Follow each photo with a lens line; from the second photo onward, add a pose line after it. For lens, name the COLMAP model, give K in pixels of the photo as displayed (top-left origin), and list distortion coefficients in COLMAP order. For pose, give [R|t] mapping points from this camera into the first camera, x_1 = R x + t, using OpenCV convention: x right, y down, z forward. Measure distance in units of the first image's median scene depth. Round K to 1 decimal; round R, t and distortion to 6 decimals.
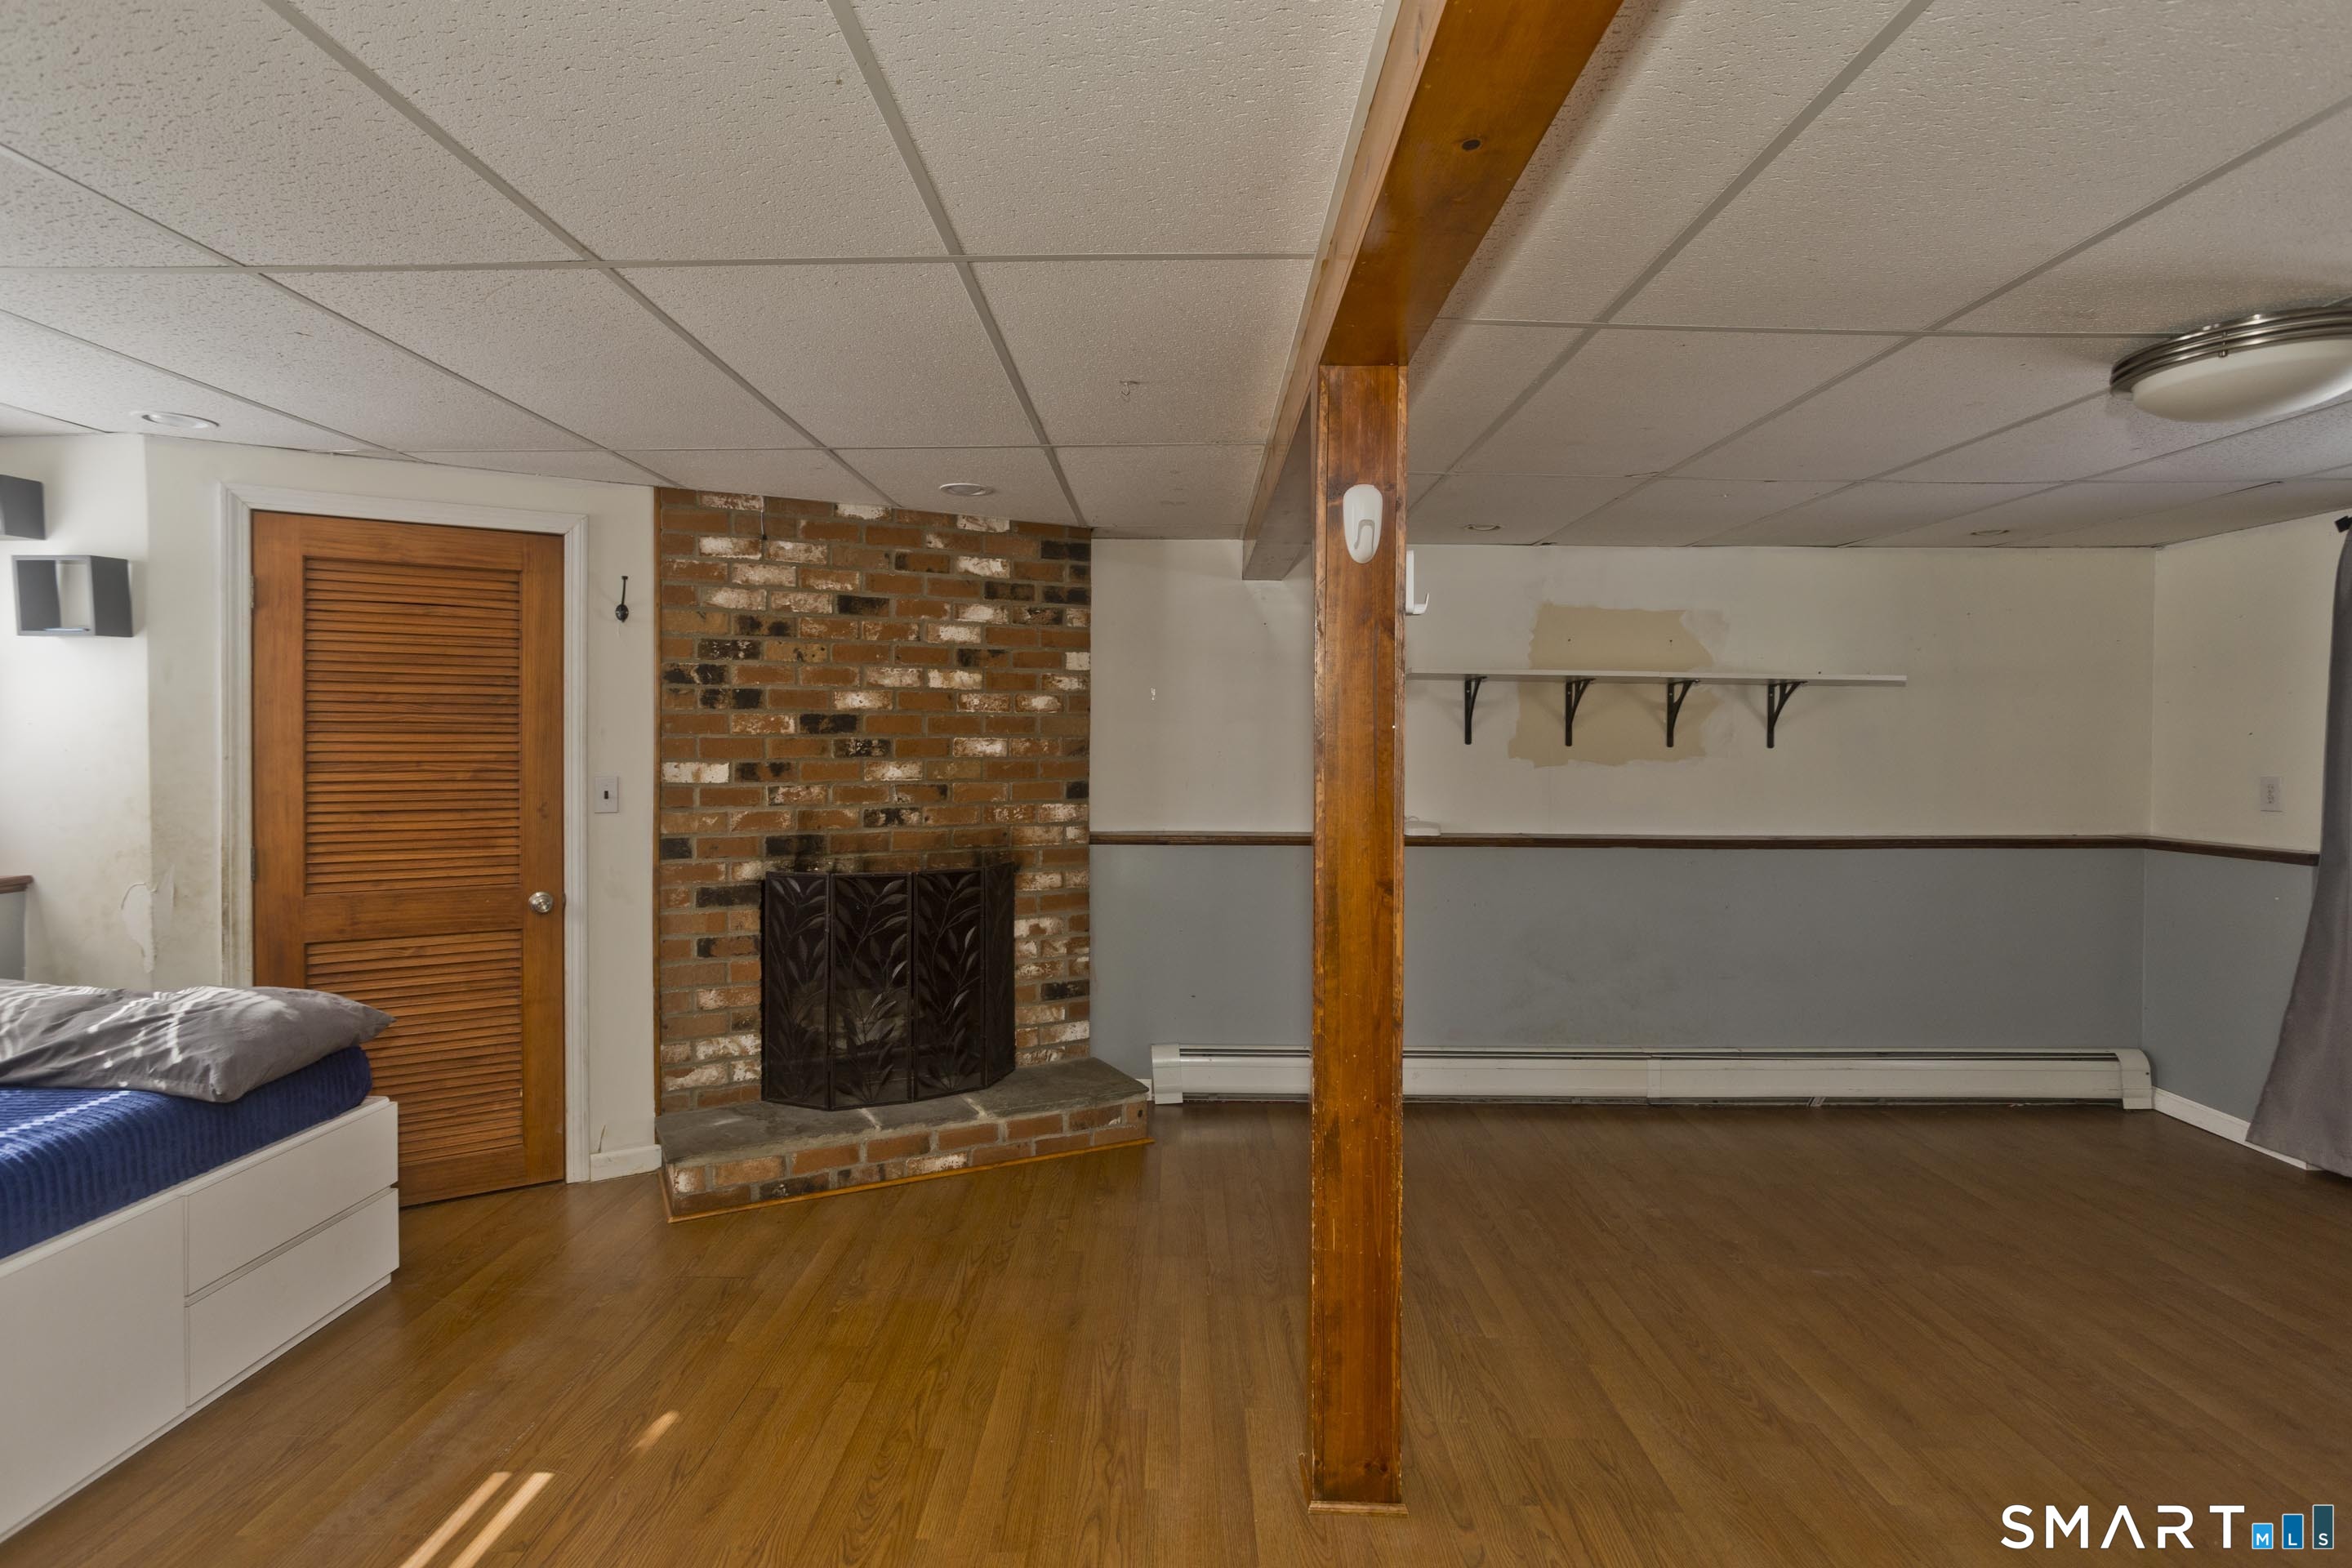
lens RADIAL K [[1177.6, 0, 1178.7], [0, 1177.6, 749.2], [0, 0, 1]] dist [-0.053770, 0.036428]
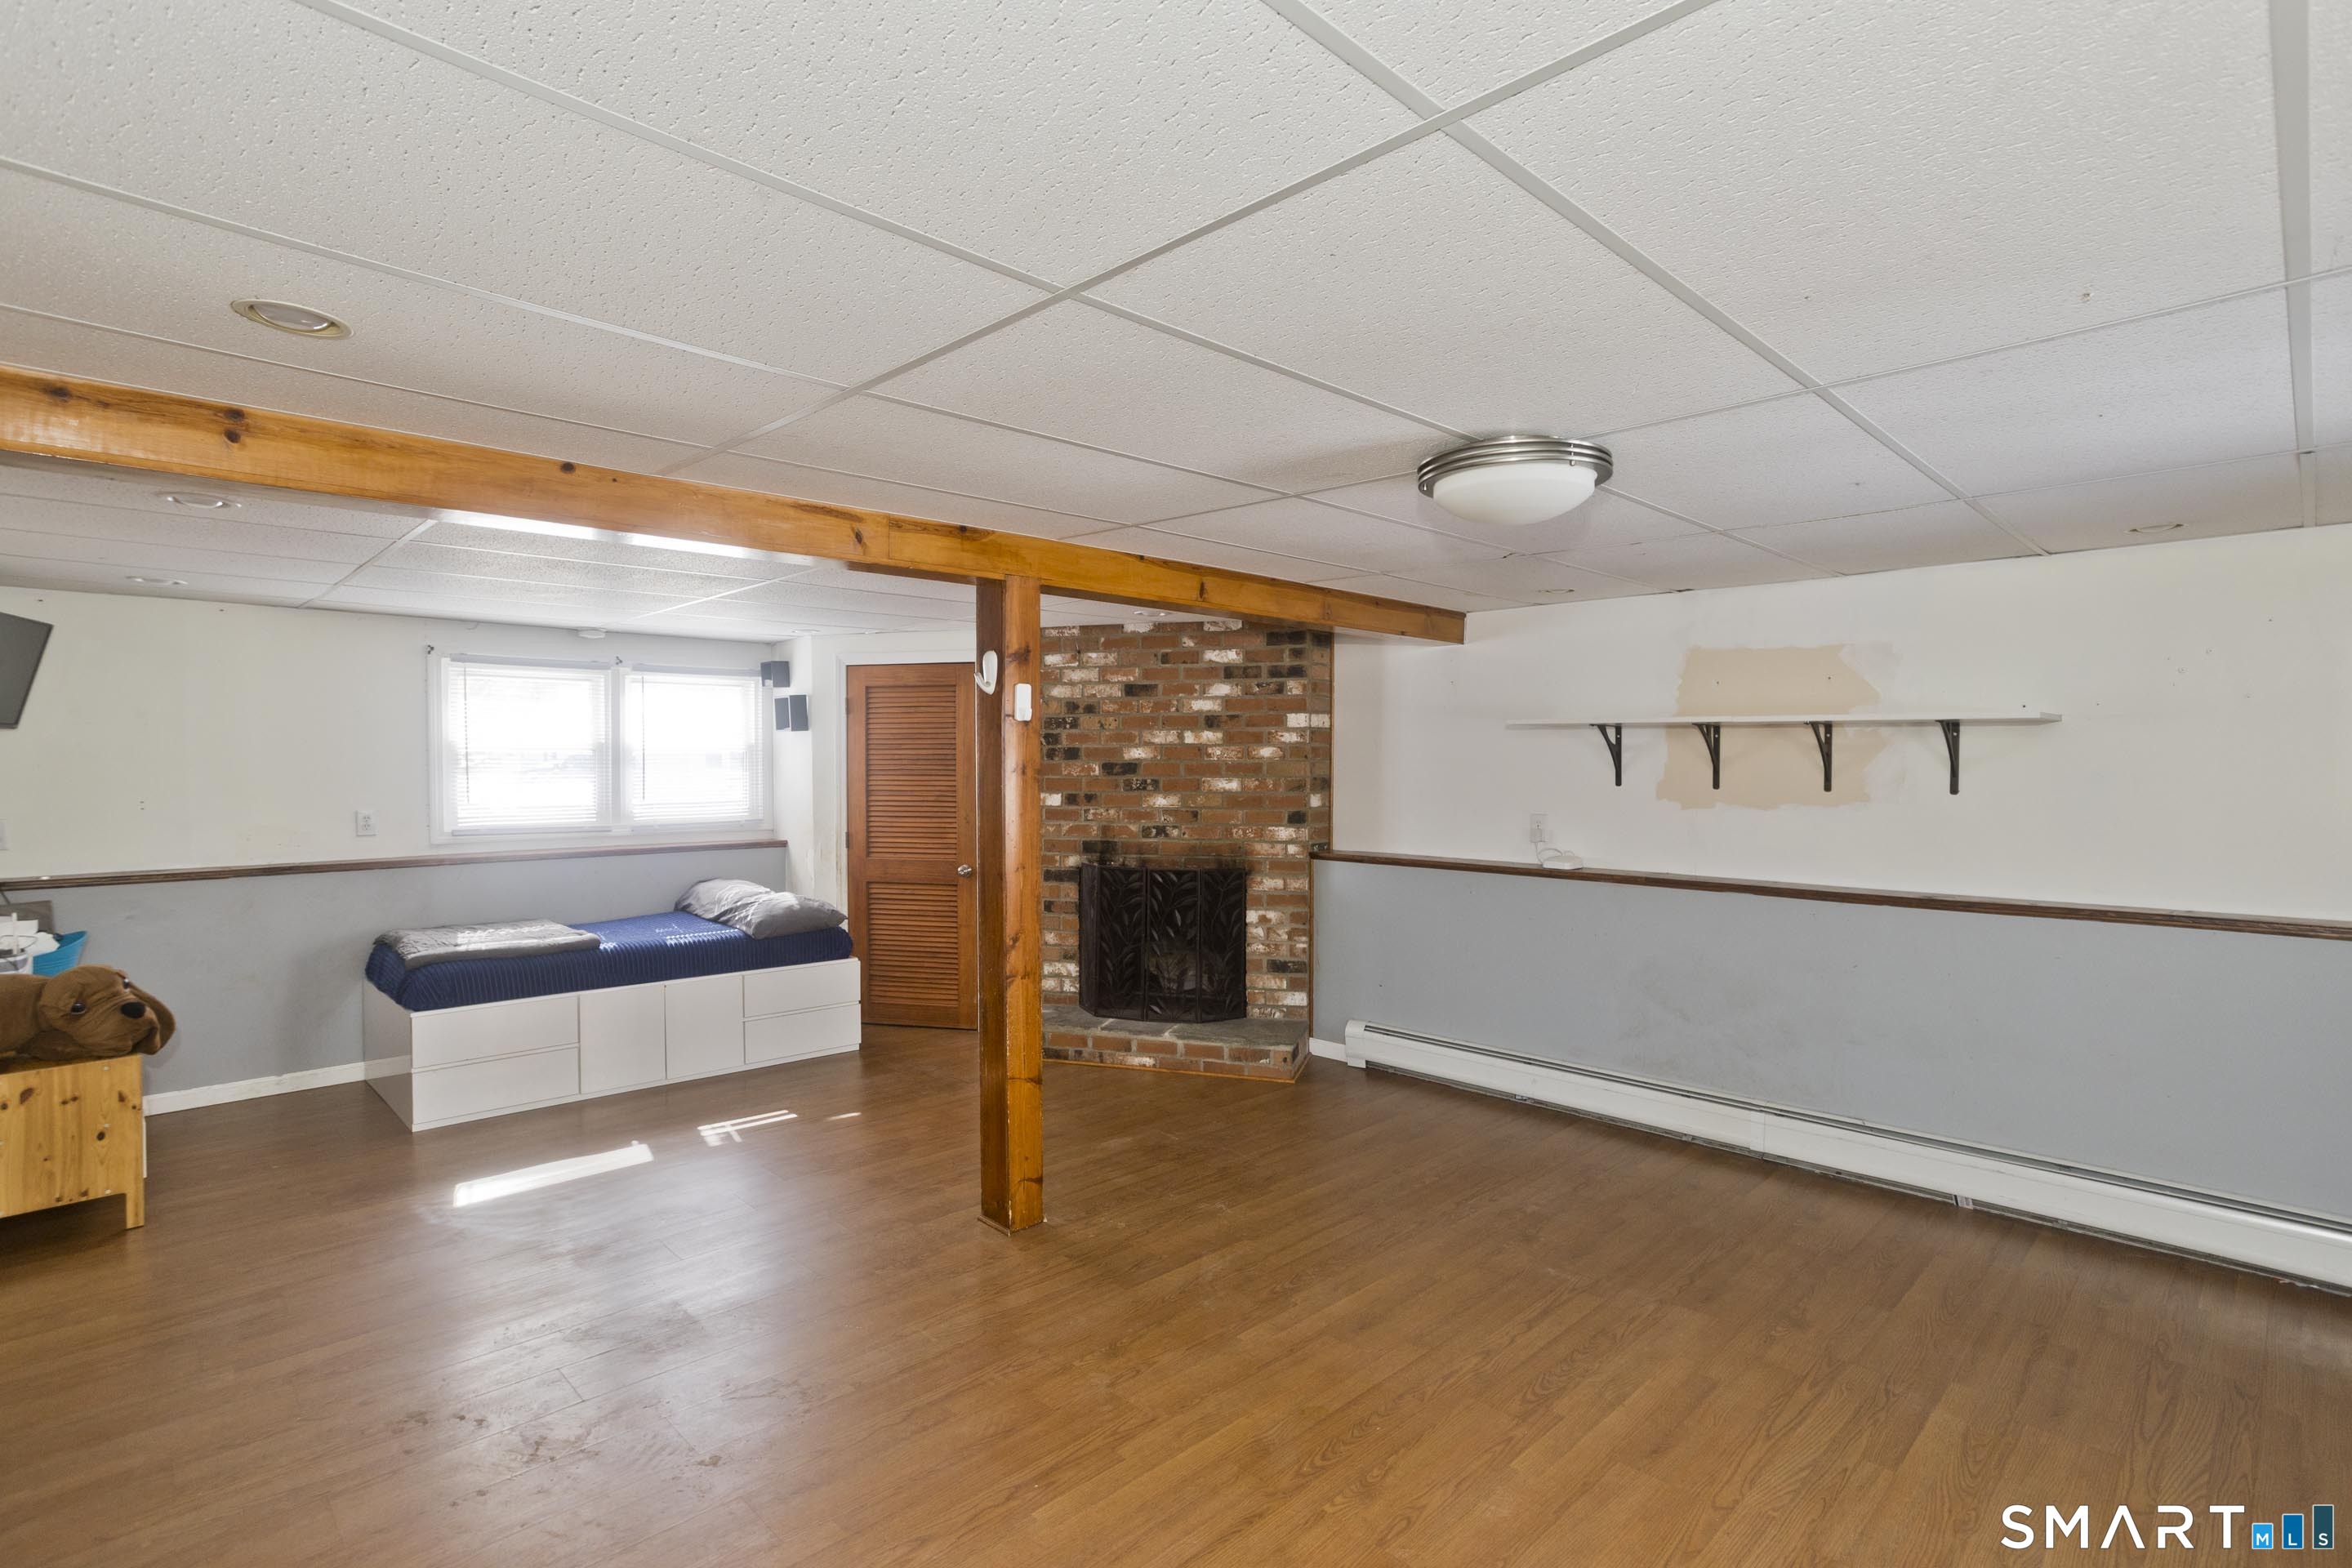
lens RADIAL K [[1163.2, 0, 1181.3], [0, 1163.2, 781.1], [0, 0, 1]] dist [-0.052841, 0.000053]
pose [[0.711478, 0.010629, -0.702628, 0.814884], [-0.002280, 0.999915, 0.012818, -0.024976], [0.702705, -0.007518, 0.711442, -0.025089]]
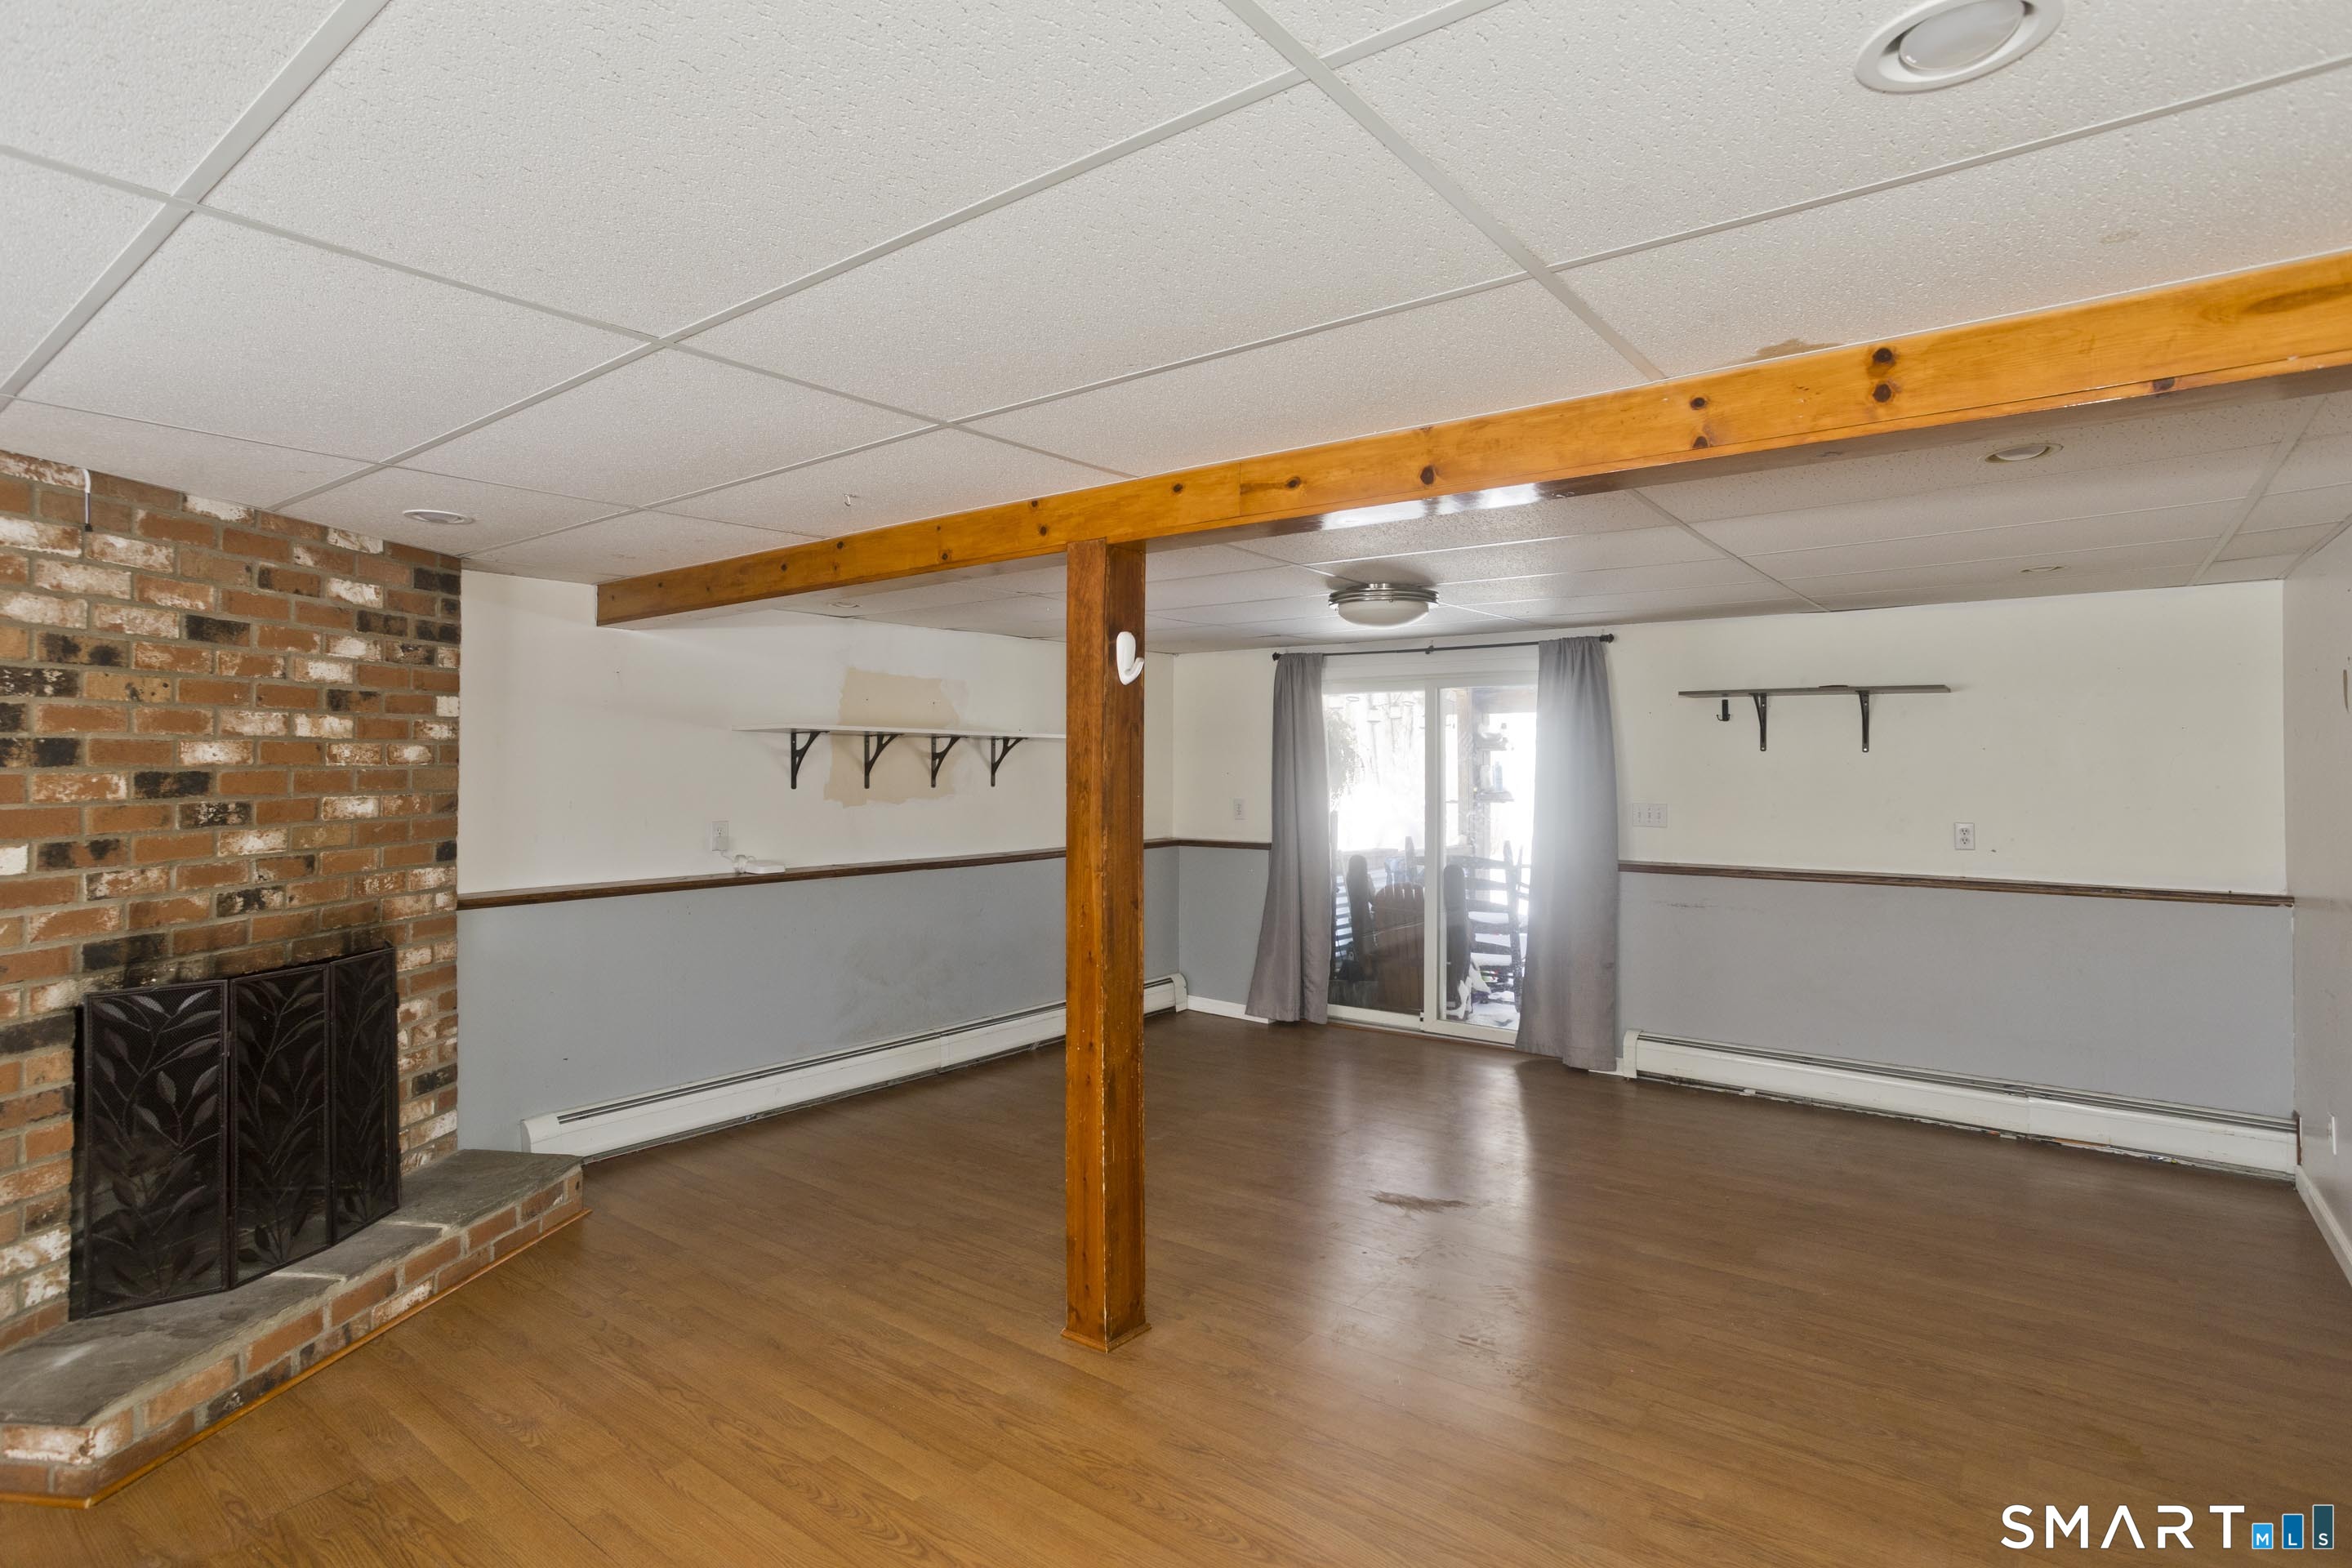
lens RADIAL K [[1153.5, 0, 1177.6], [0, 1153.5, 751.2], [0, 0, 1]] dist [-0.038435, 0.023901]
pose [[0.603441, 0.004892, 0.797393, -0.483388], [0.007714, 0.999899, -0.011972, -0.028795], [-0.797370, 0.013375, 0.603342, 0.043320]]
